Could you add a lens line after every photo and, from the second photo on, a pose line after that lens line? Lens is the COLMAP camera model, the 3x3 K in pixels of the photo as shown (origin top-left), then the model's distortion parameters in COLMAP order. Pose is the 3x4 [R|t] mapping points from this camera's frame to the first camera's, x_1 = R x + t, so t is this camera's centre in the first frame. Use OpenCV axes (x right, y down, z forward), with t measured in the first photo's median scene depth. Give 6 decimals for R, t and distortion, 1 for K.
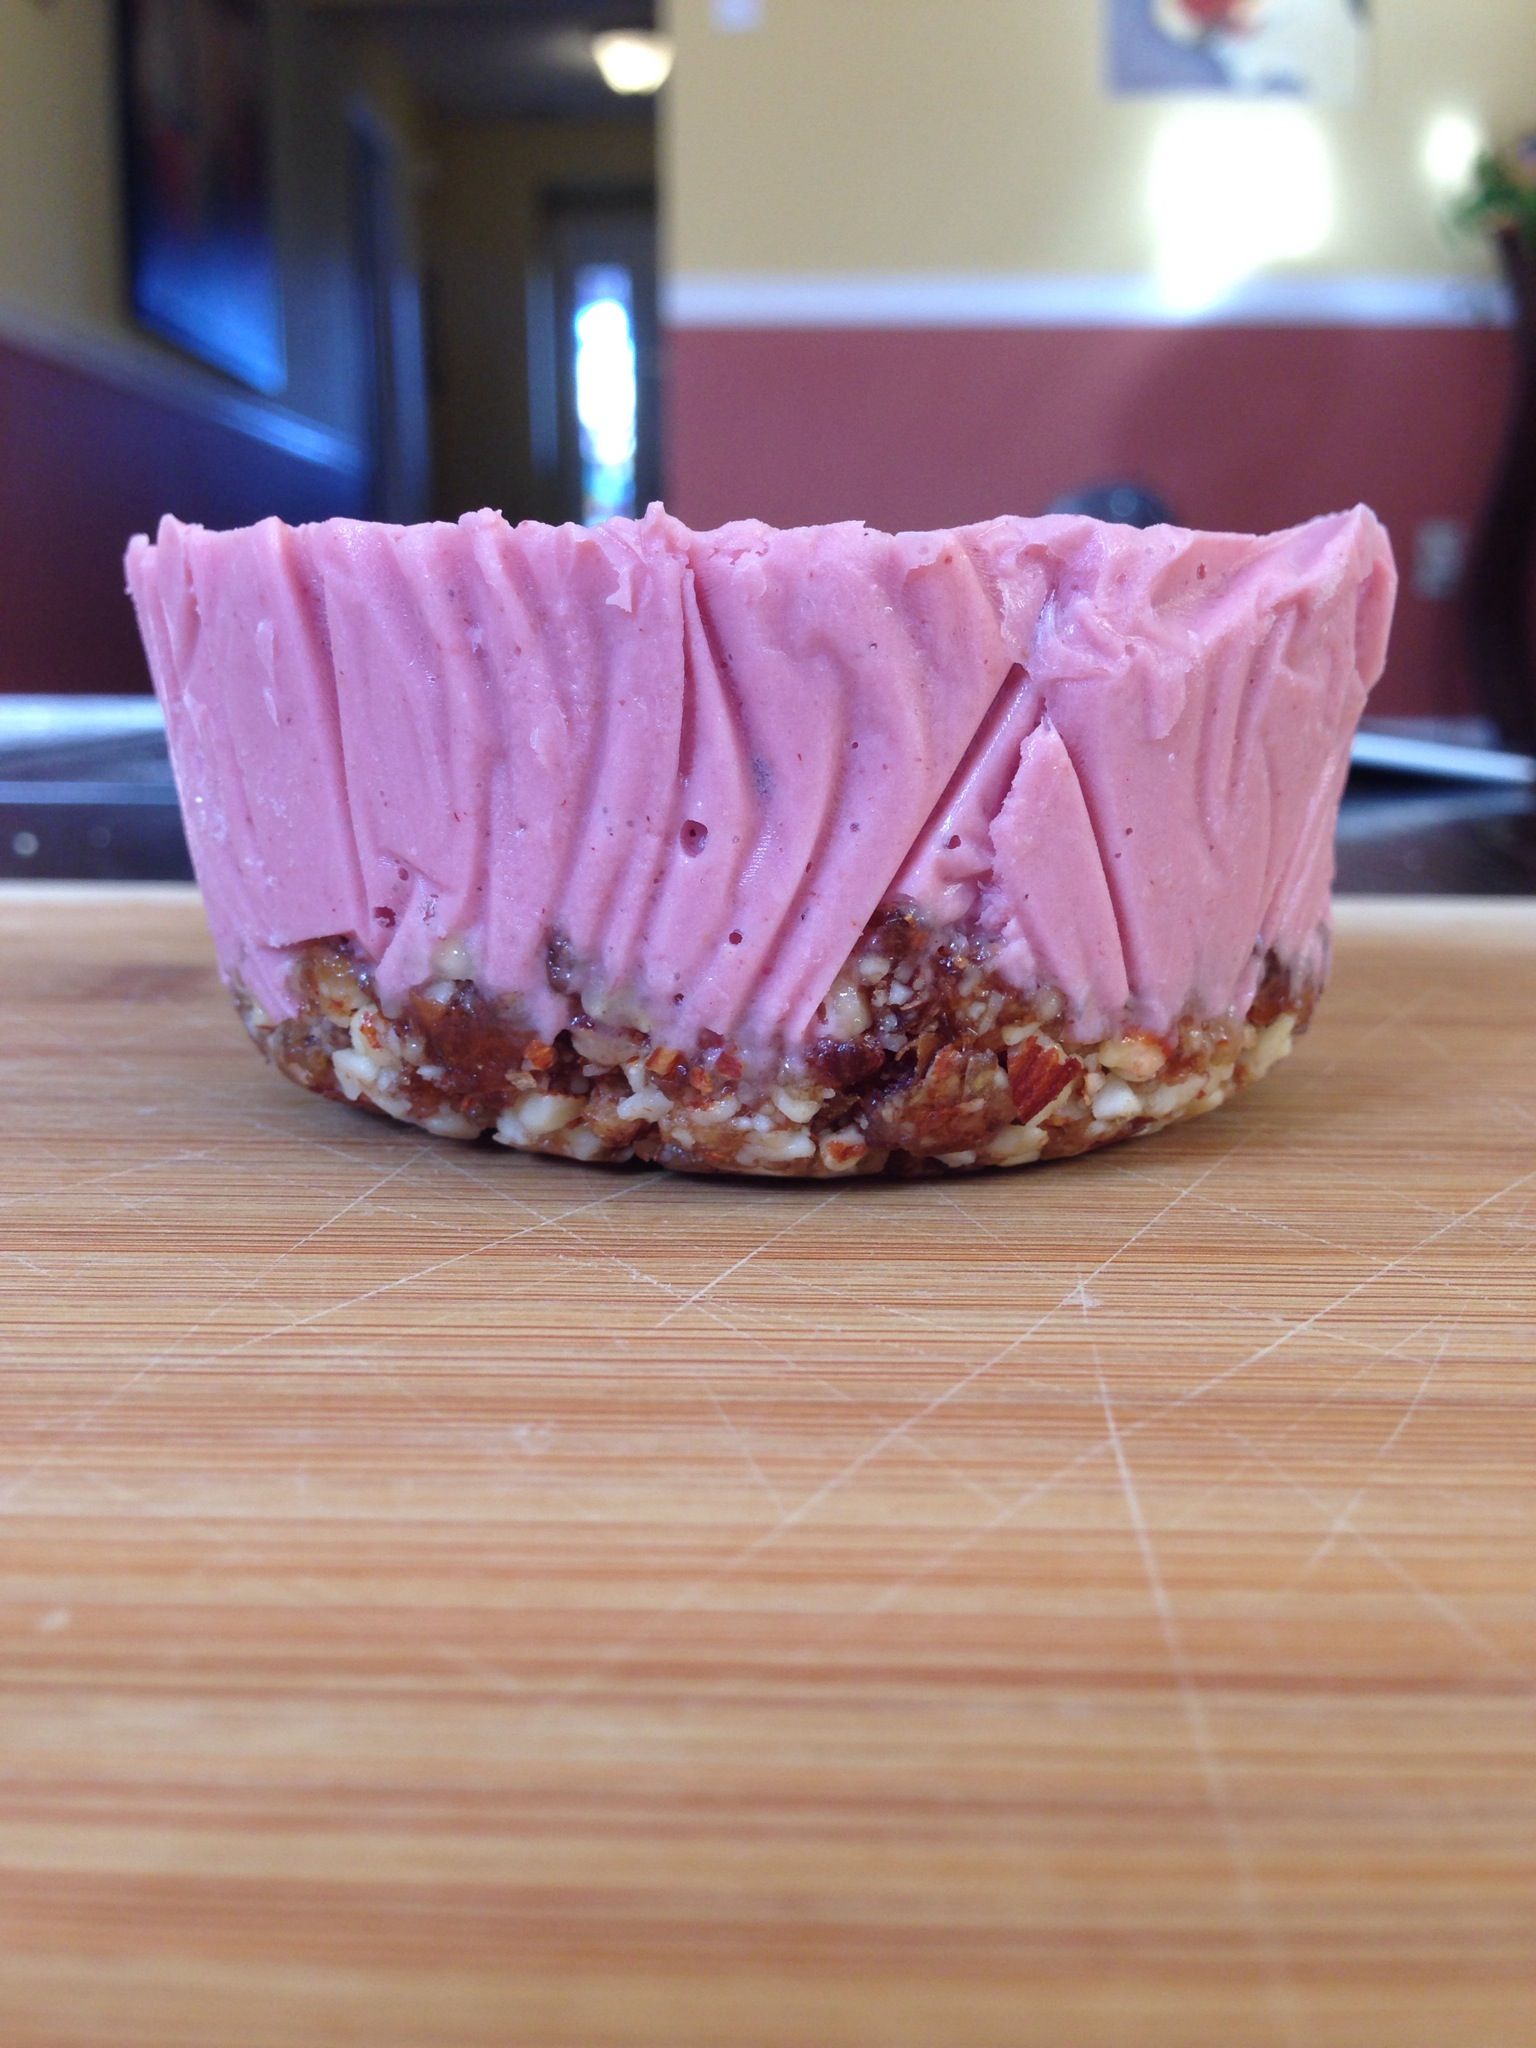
lens RADIAL K [[1946.4, 0, 768.0], [0, 1946.4, 1024.0], [0, 0, 1]] dist [-0.096791, 0.365795]
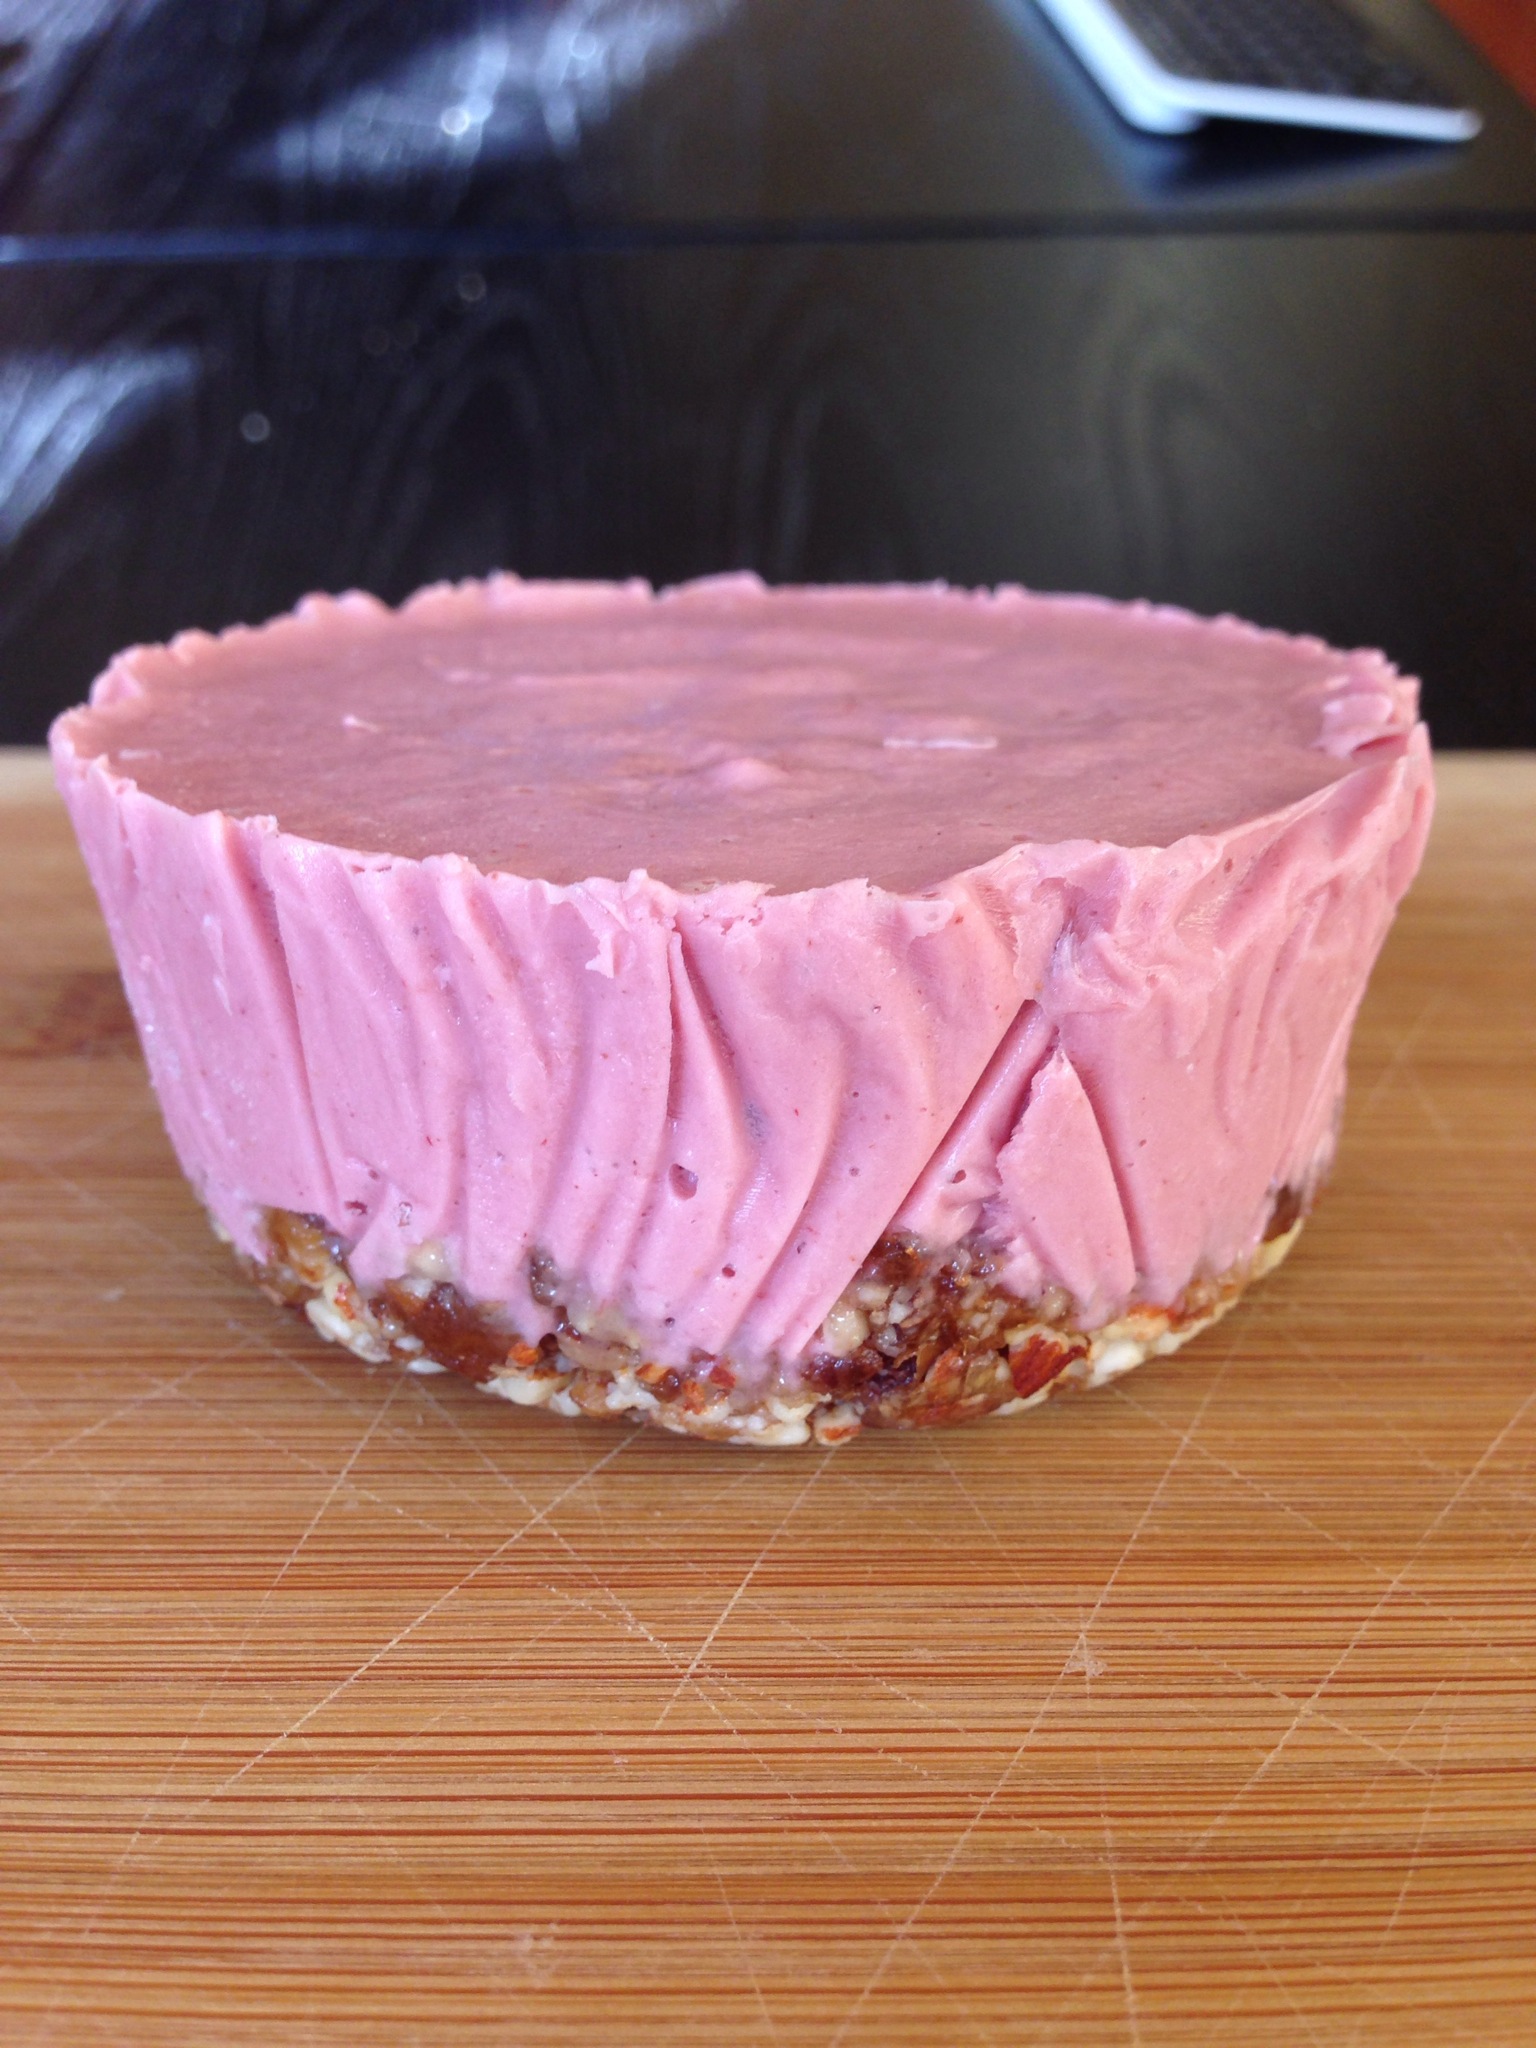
lens RADIAL K [[1964.2, 0, 768.0], [0, 1964.2, 1024.0], [0, 0, 1]] dist [-0.042887, -0.004967]
pose [[0.999821, -0.008390, 0.016939, -0.012462], [0.005440, 0.985900, 0.167249, -0.319849], [-0.018103, -0.167127, 0.985769, 0.071361]]
